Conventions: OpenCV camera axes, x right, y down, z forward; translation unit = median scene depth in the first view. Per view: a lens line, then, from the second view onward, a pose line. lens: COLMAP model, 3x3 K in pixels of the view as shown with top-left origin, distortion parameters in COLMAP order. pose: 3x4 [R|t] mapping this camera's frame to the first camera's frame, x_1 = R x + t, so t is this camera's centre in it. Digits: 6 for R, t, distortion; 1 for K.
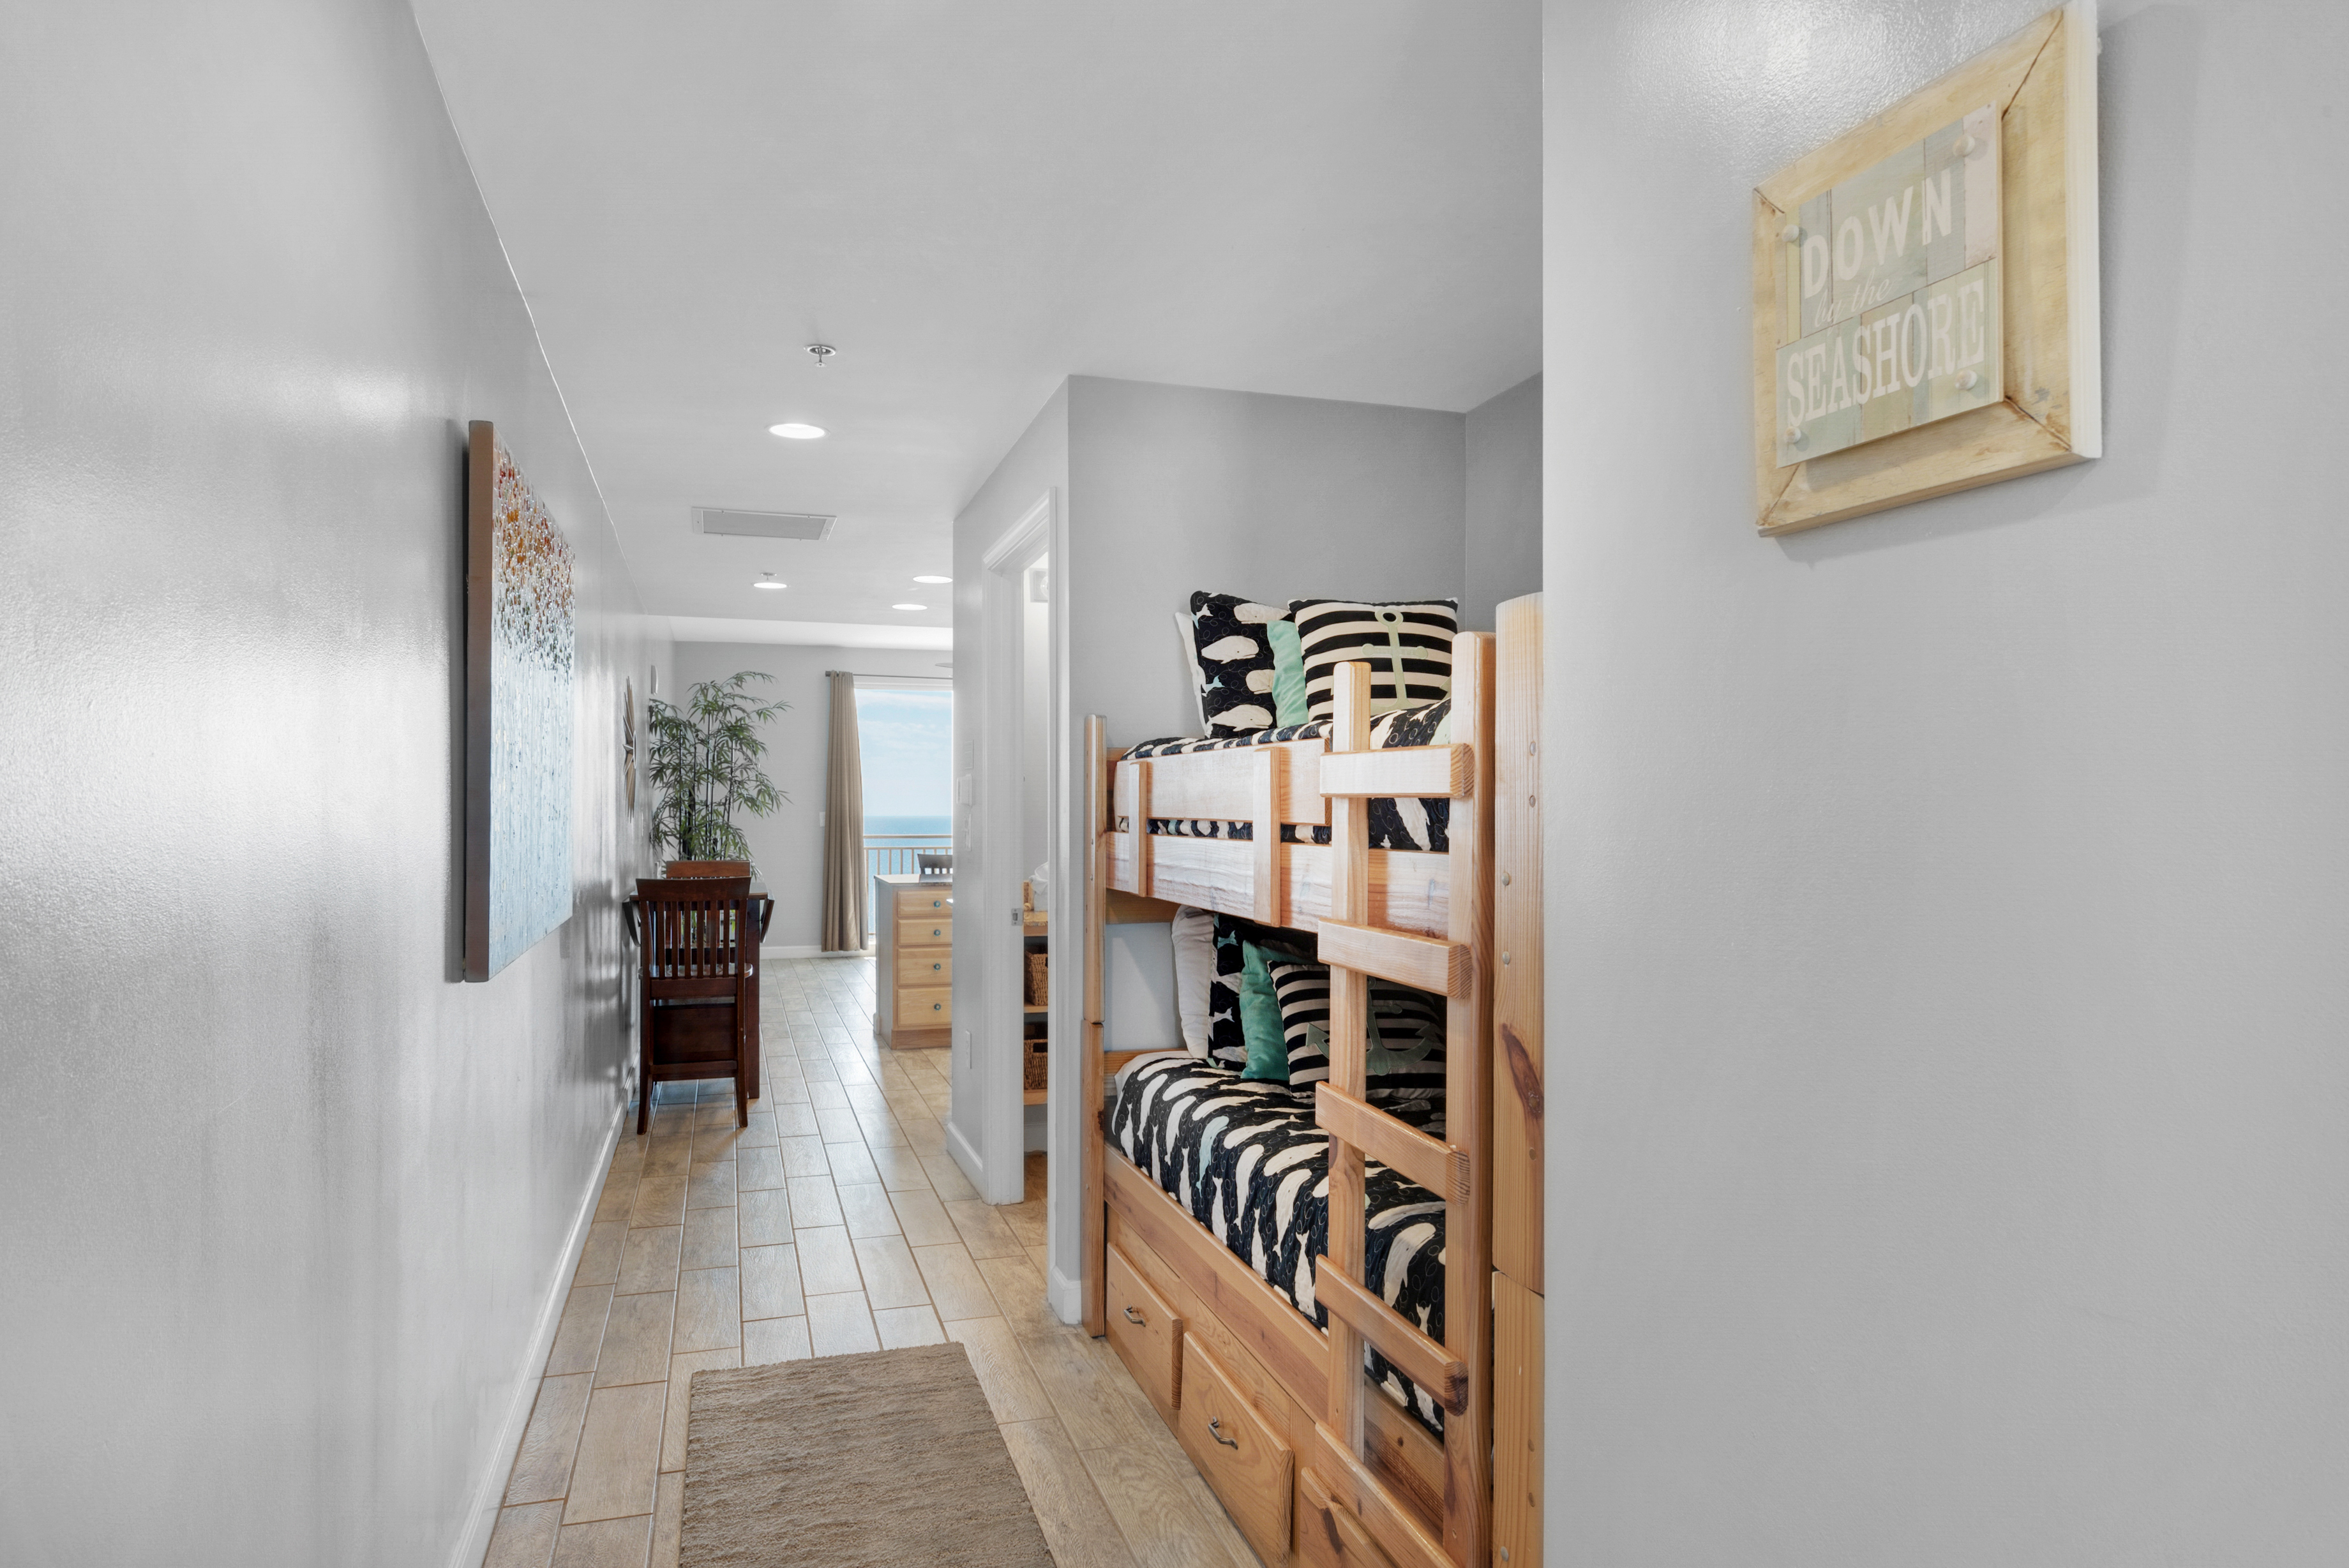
lens RADIAL K [[1394.3, 0, 1174.5], [0, 1394.3, 784.0], [0, 0, 1]] dist [0.000583, 0.000079]
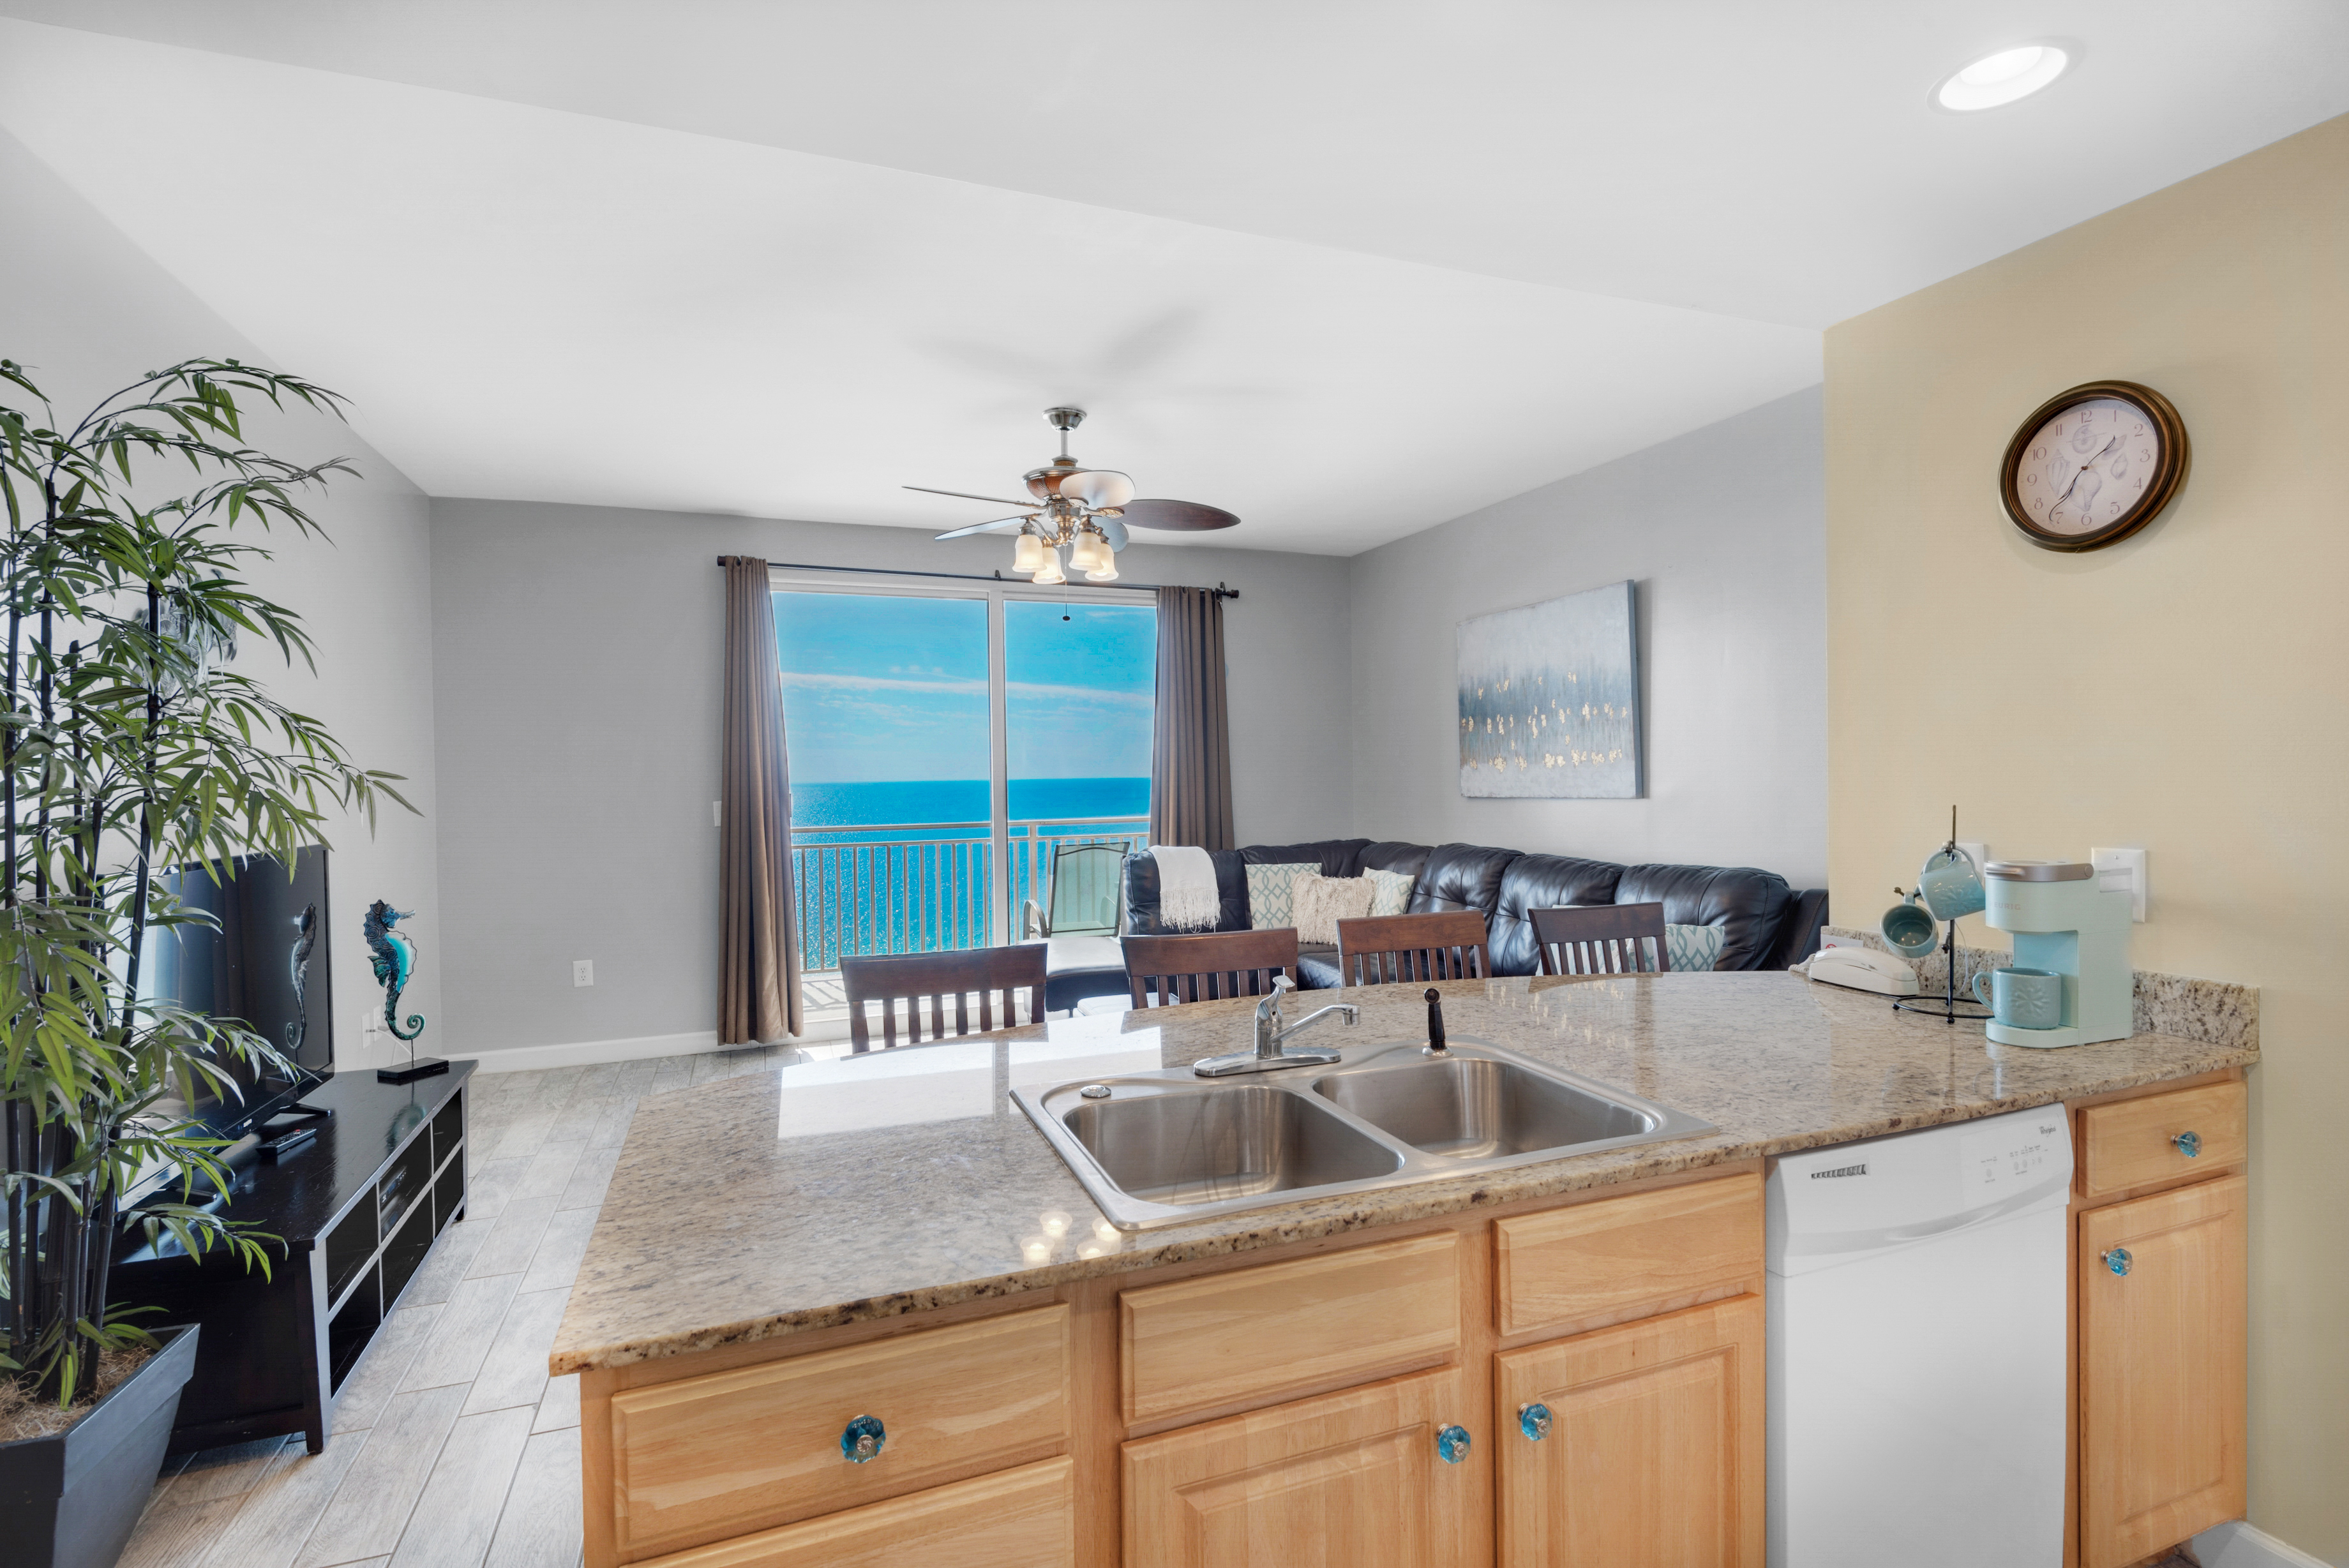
lens RADIAL K [[1114.4, 0, 1174.5], [0, 1114.4, 784.0], [0, 0, 1]] dist [0.015453, -0.000088]
pose [[0.998974, -0.013701, 0.043158, -0.130005], [0.012453, 0.999500, 0.029054, 0.003508], [-0.043534, -0.028487, 0.998646, 0.830398]]
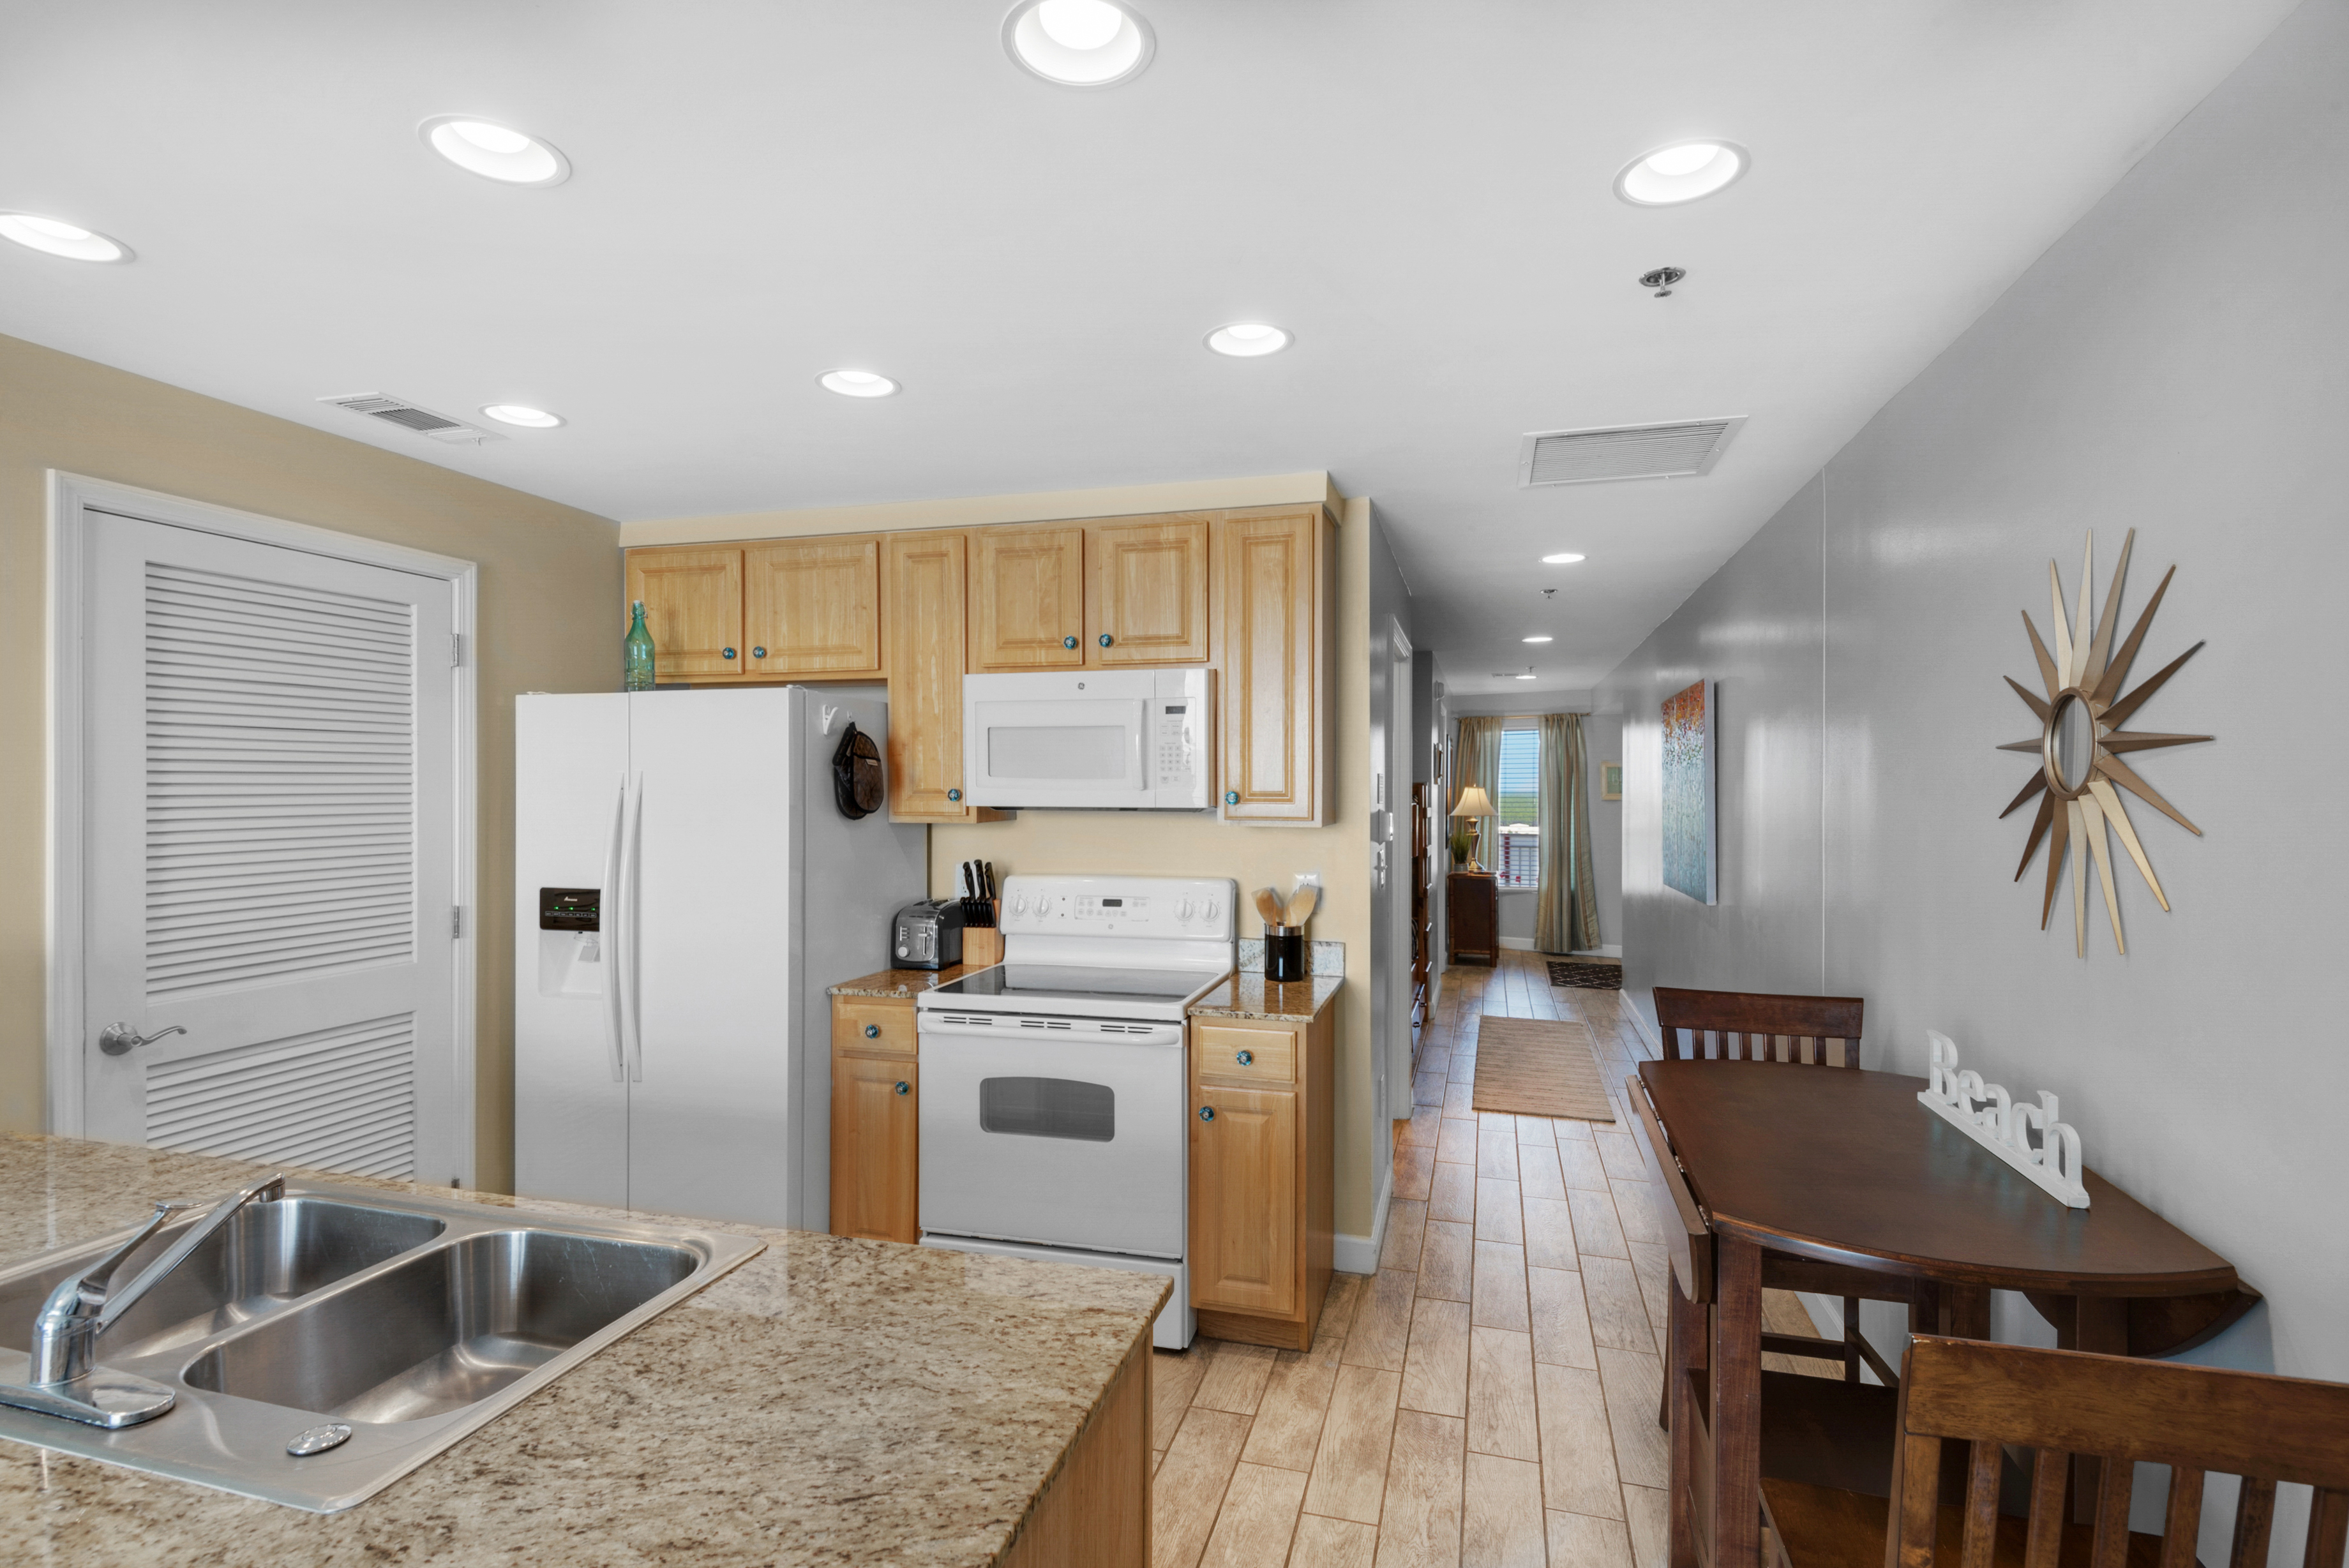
lens RADIAL K [[1114.4, 0, 1174.5], [0, 1114.4, 784.0], [0, 0, 1]] dist [0.015453, -0.000088]
pose [[-0.831759, 0.000000, 0.555137, -0.290276], [-0.011374, 0.999790, -0.017042, -0.004747], [-0.555021, -0.020489, -0.831584, 1.100170]]
